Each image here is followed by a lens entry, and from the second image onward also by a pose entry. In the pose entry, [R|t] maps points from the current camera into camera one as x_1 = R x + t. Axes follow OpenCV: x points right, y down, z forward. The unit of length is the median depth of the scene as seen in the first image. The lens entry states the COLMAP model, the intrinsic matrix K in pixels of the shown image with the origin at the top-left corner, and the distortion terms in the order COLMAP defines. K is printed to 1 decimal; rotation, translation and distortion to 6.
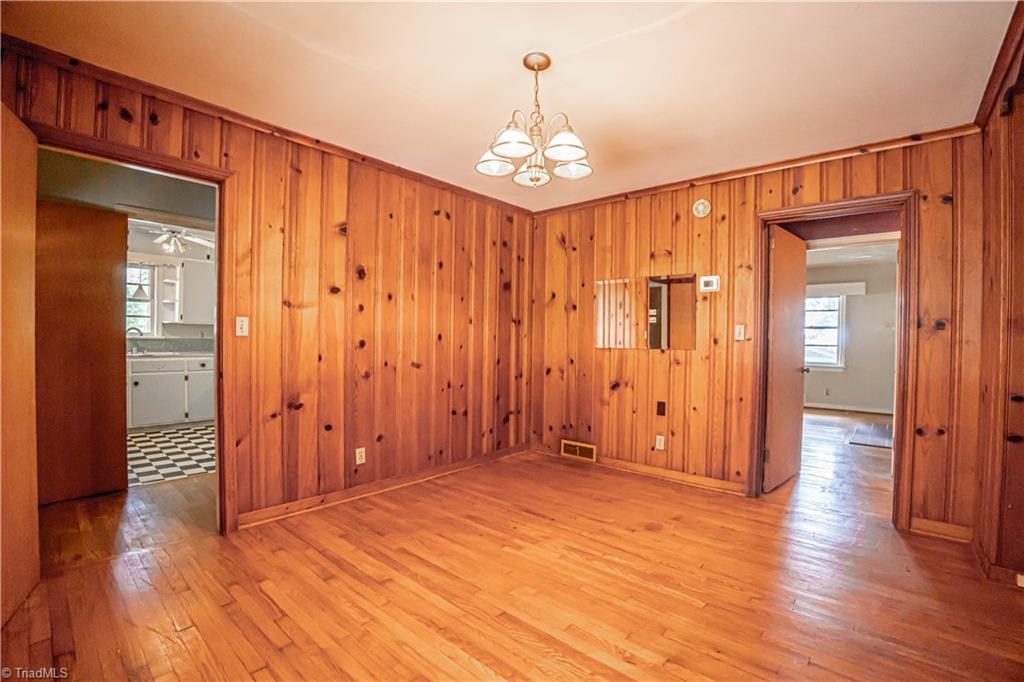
lens RADIAL K [[452.3, 0, 516.0], [0, 452.3, 343.6], [0, 0, 1]] dist [-0.071658, 0.016826]
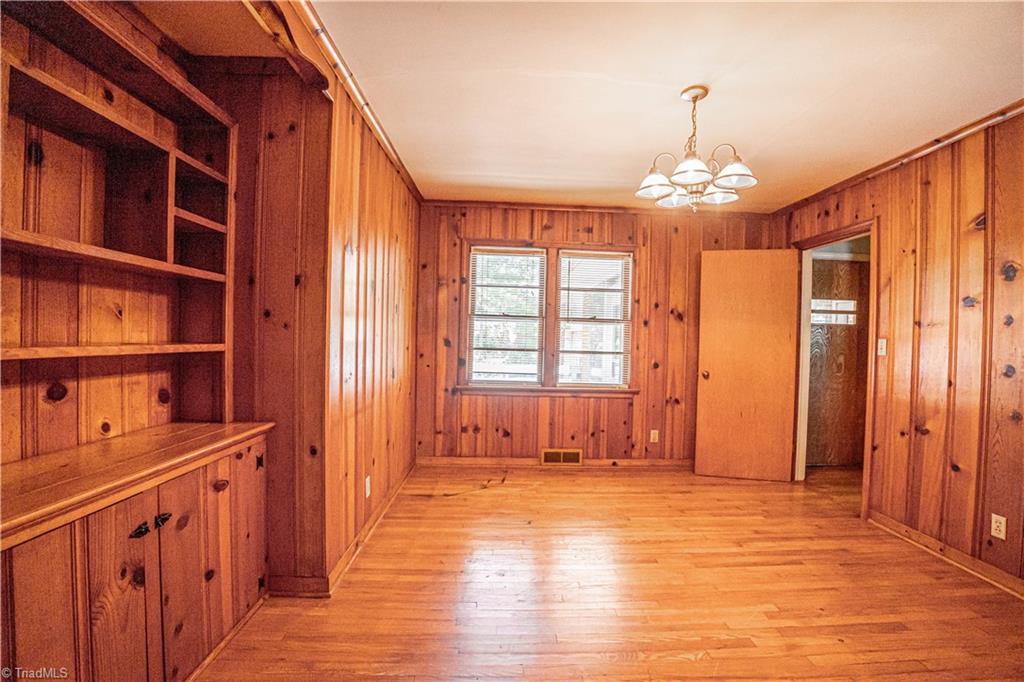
lens RADIAL K [[452.3, 0, 516.0], [0, 452.3, 343.6], [0, 0, 1]] dist [-0.071658, 0.016826]
pose [[-0.733040, -0.019352, -0.679910, 0.796775], [-0.034951, 0.999346, 0.009238, -0.024744], [0.679287, 0.030535, -0.733237, 1.117012]]
